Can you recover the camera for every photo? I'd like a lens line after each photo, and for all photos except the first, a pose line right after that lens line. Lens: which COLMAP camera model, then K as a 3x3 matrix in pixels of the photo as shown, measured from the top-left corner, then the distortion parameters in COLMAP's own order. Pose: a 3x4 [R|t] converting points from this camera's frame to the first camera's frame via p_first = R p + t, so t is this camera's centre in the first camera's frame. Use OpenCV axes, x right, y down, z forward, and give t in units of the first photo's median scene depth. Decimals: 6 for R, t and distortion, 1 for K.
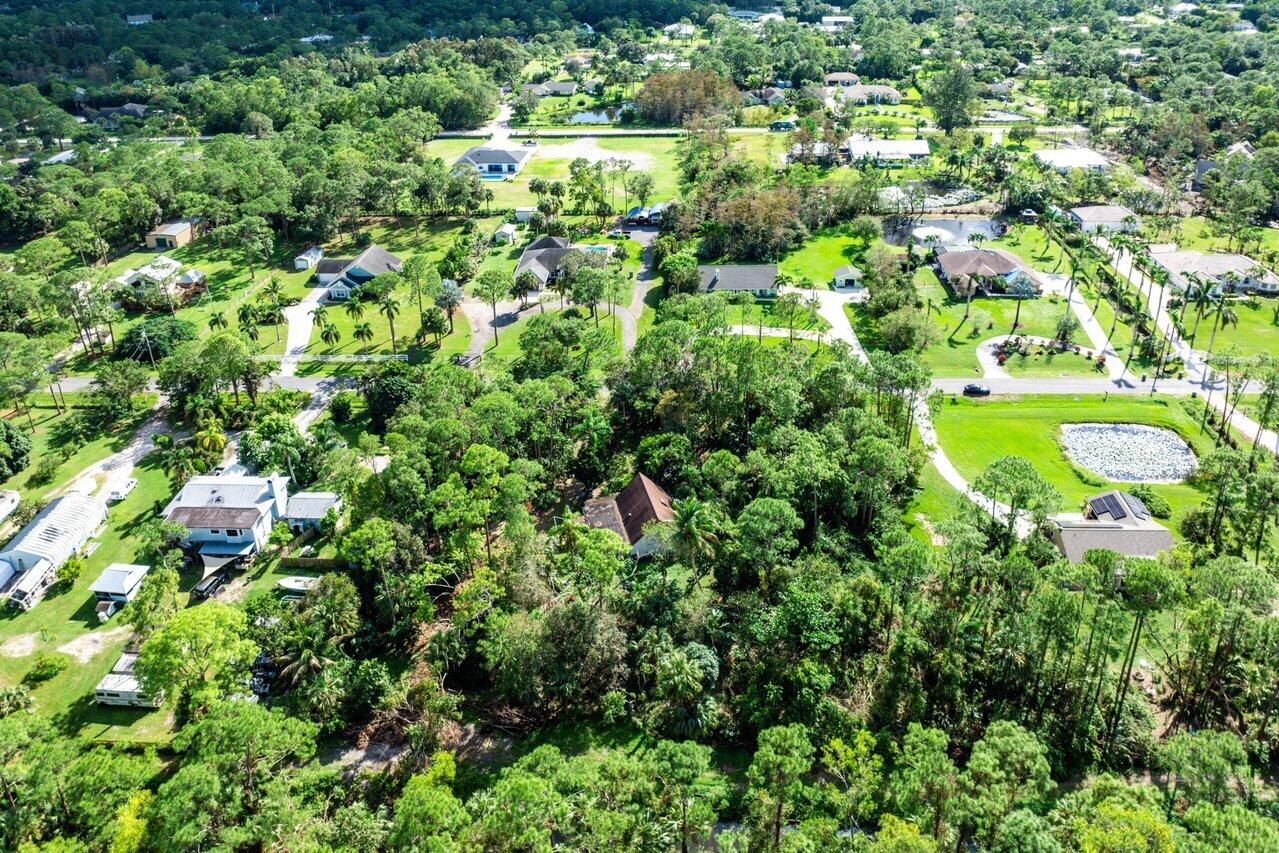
lens RADIAL K [[900.1, 0, 641.3], [0, 900.1, 389.0], [0, 0, 1]] dist [-0.009596, -0.006251]
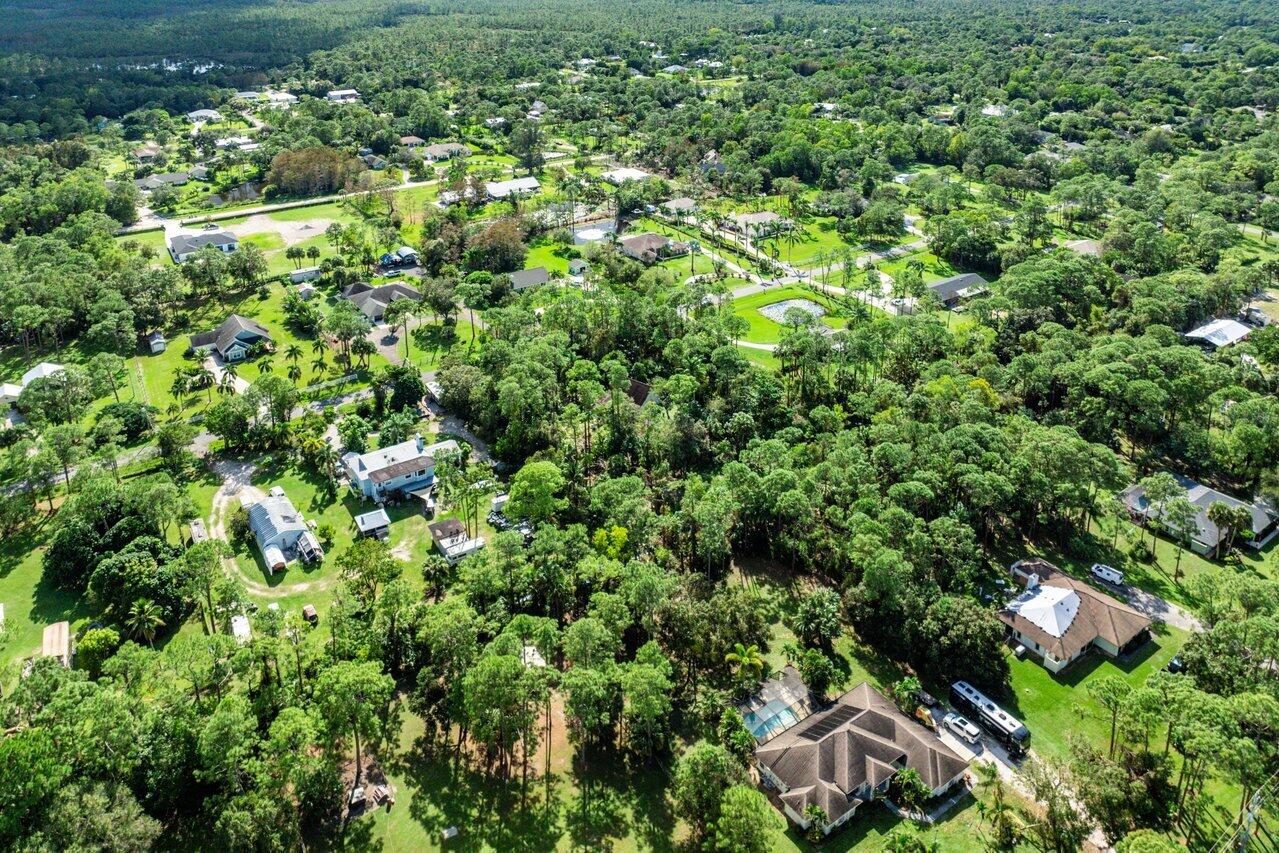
lens RADIAL K [[900.1, 0, 641.3], [0, 900.1, 389.0], [0, 0, 1]] dist [-0.009596, -0.006251]
pose [[0.793229, -0.257936, 0.551595, -0.632848], [0.289153, 0.956762, 0.031580, 0.058102], [-0.535891, 0.134446, 0.833514, -0.294130]]
